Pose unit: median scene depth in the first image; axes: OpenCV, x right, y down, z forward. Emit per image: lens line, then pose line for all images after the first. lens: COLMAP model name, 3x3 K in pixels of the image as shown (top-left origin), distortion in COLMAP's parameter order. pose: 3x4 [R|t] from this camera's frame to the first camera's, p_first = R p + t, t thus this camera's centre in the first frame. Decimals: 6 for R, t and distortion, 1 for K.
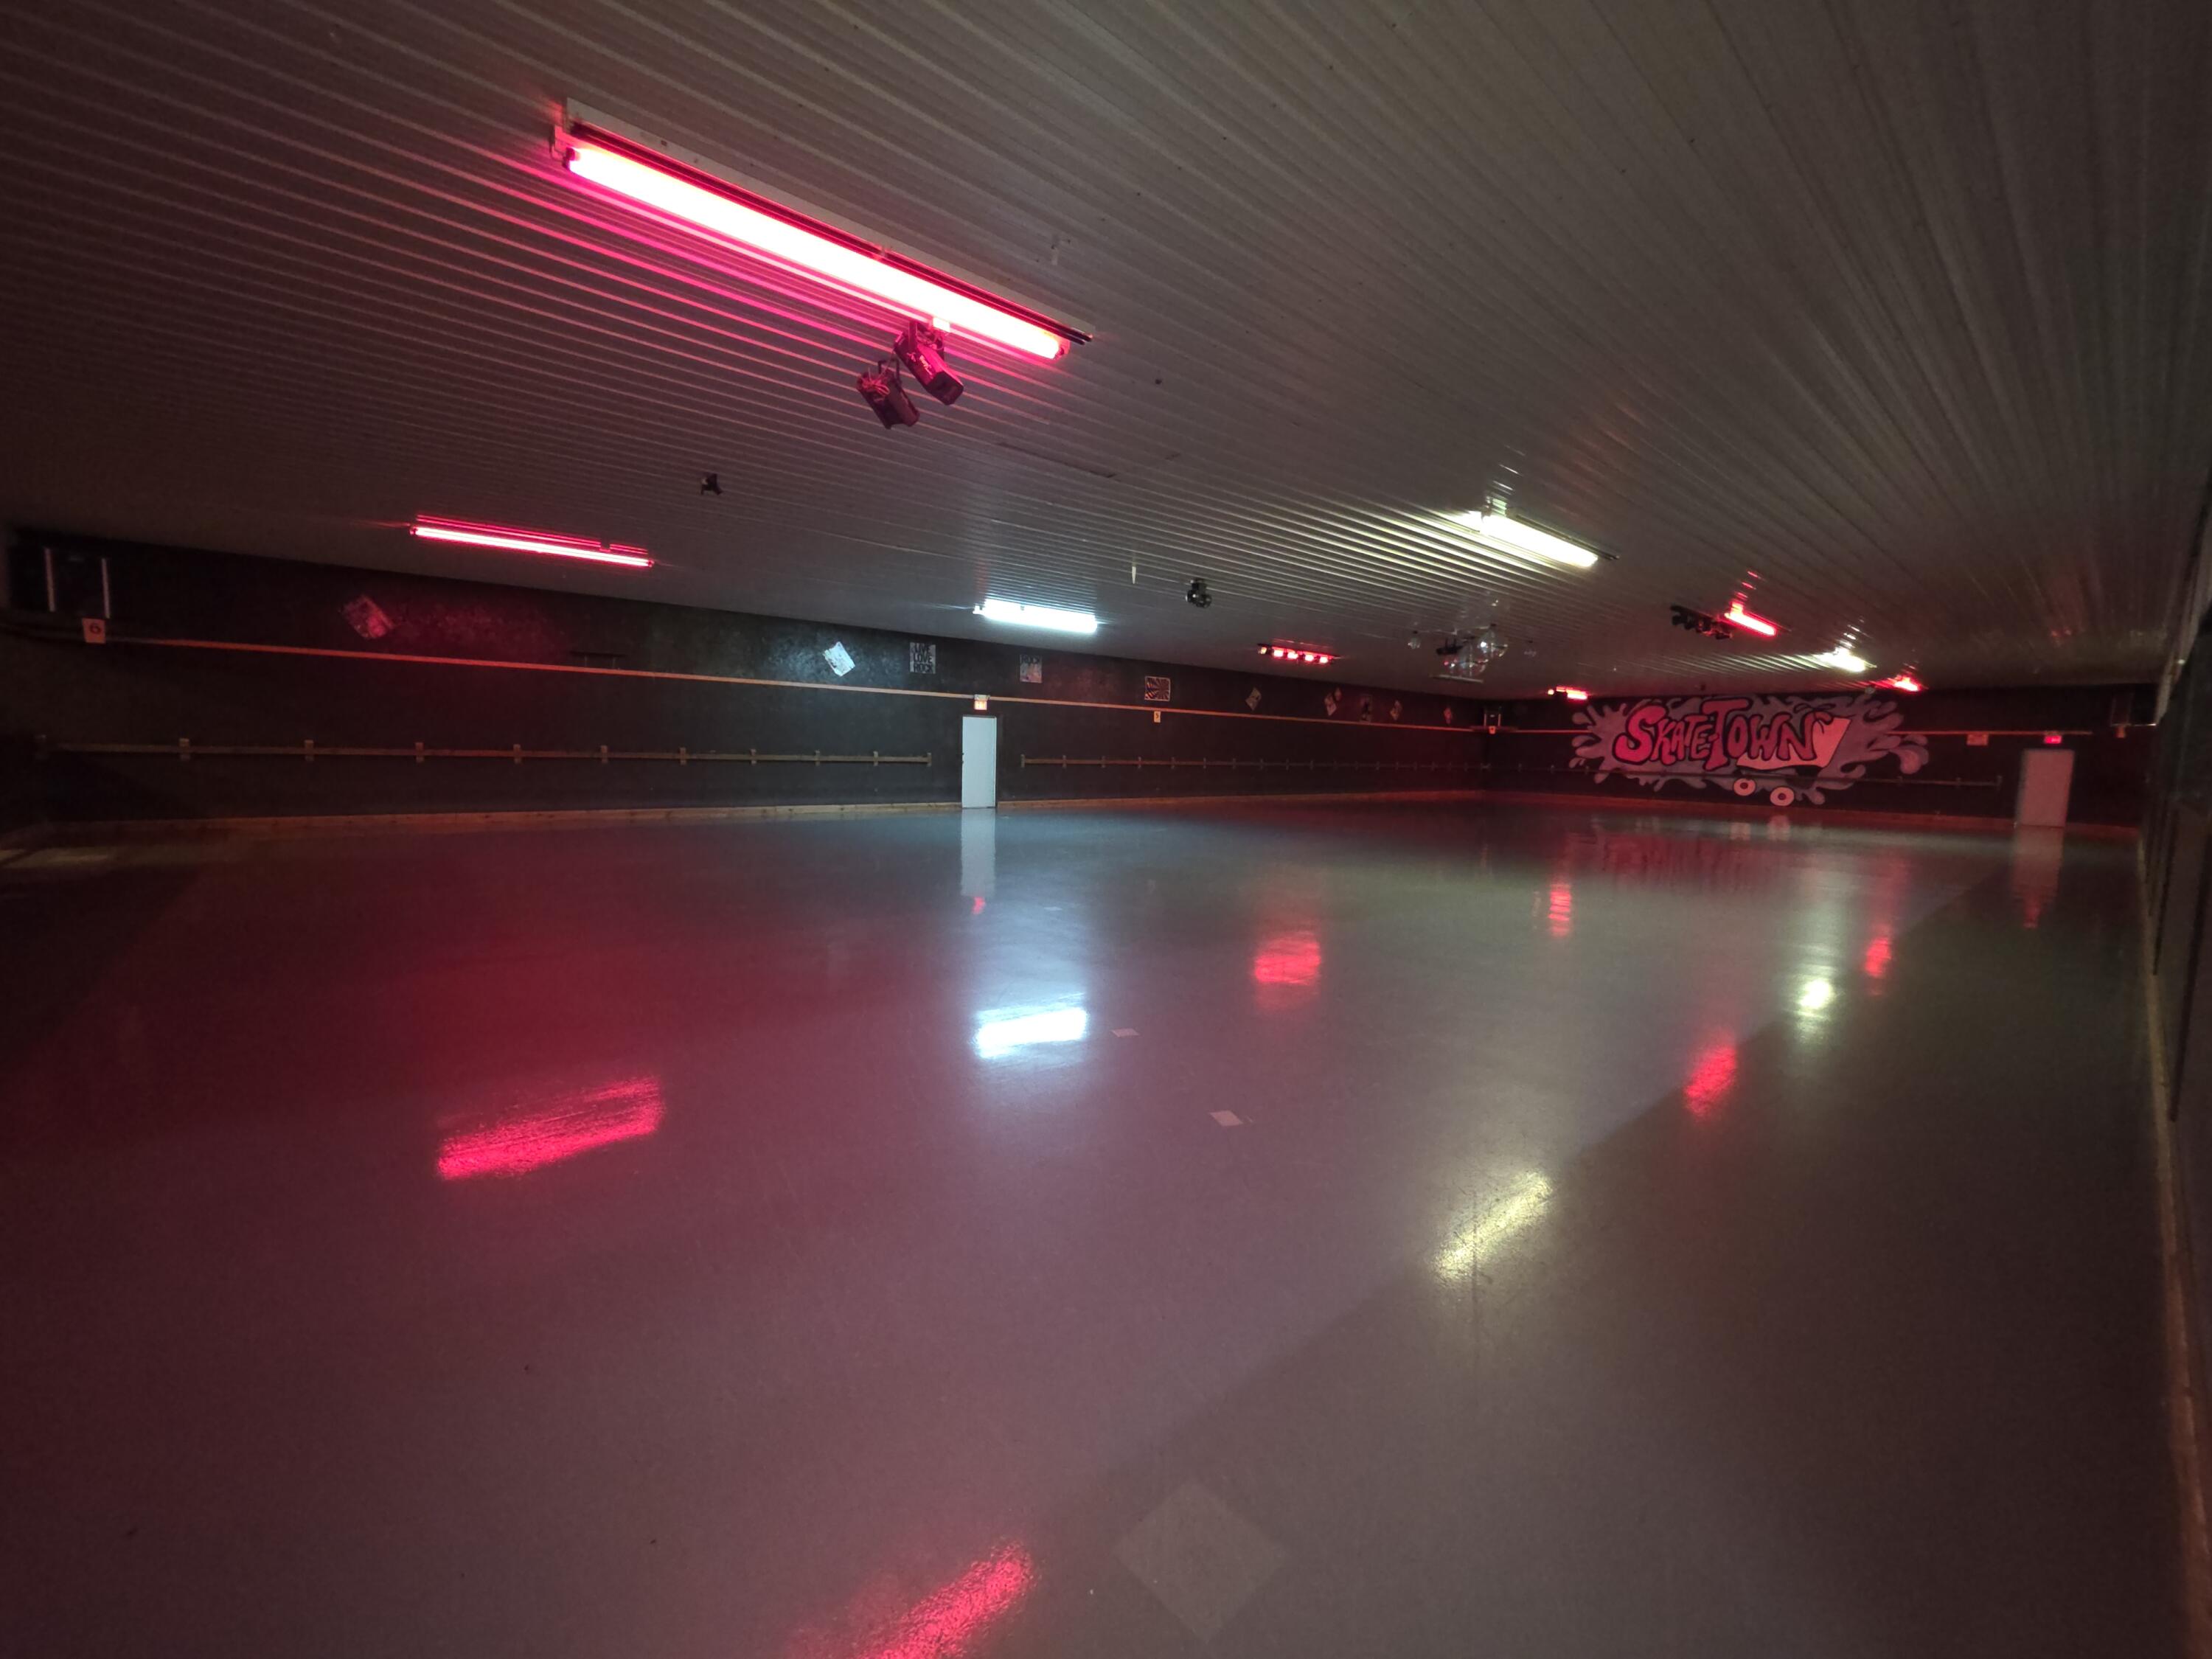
lens RADIAL K [[886.1, 0, 1109.9], [0, 886.1, 826.0], [0, 0, 1]] dist [-0.000757, -0.000094]
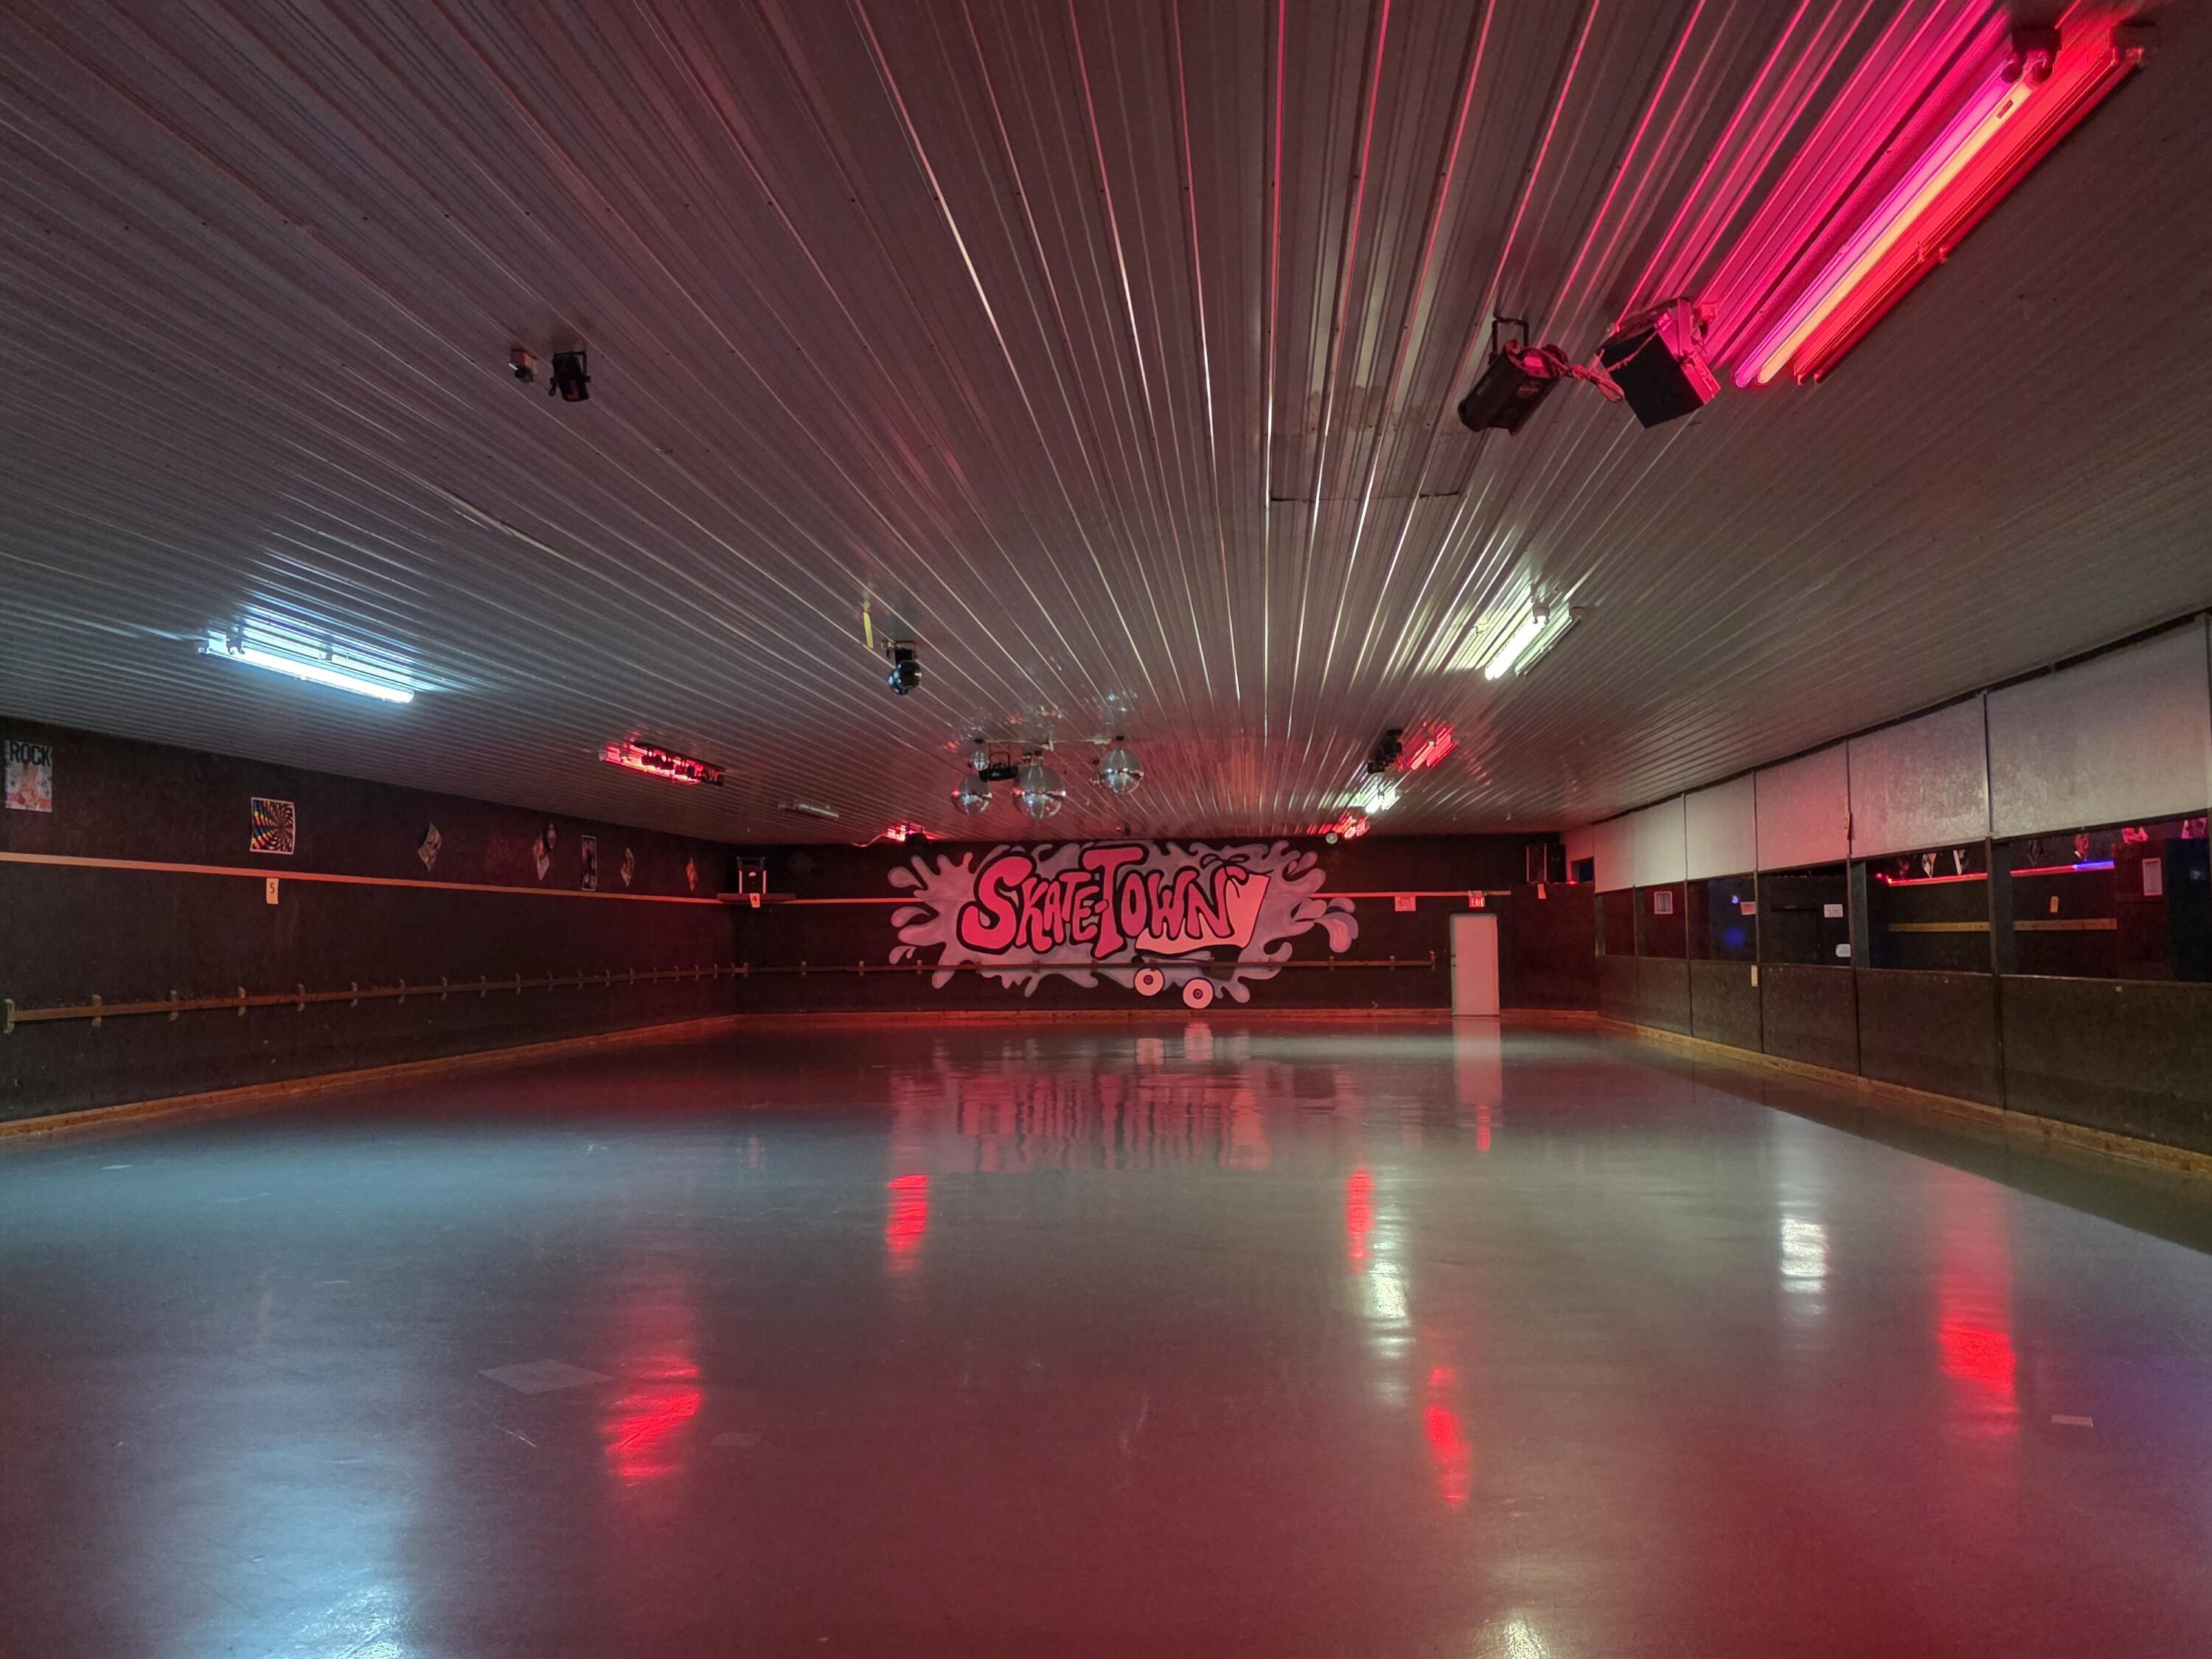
lens RADIAL K [[1815.3, 0, 1108.3], [0, 1815.3, 827.6], [0, 0, 1]] dist [0.092977, -0.083942]
pose [[0.713308, 0.008687, 0.700797, -0.244271], [0.090646, 0.990381, -0.104541, -0.021208], [-0.694964, 0.138094, 0.705659, 0.078749]]
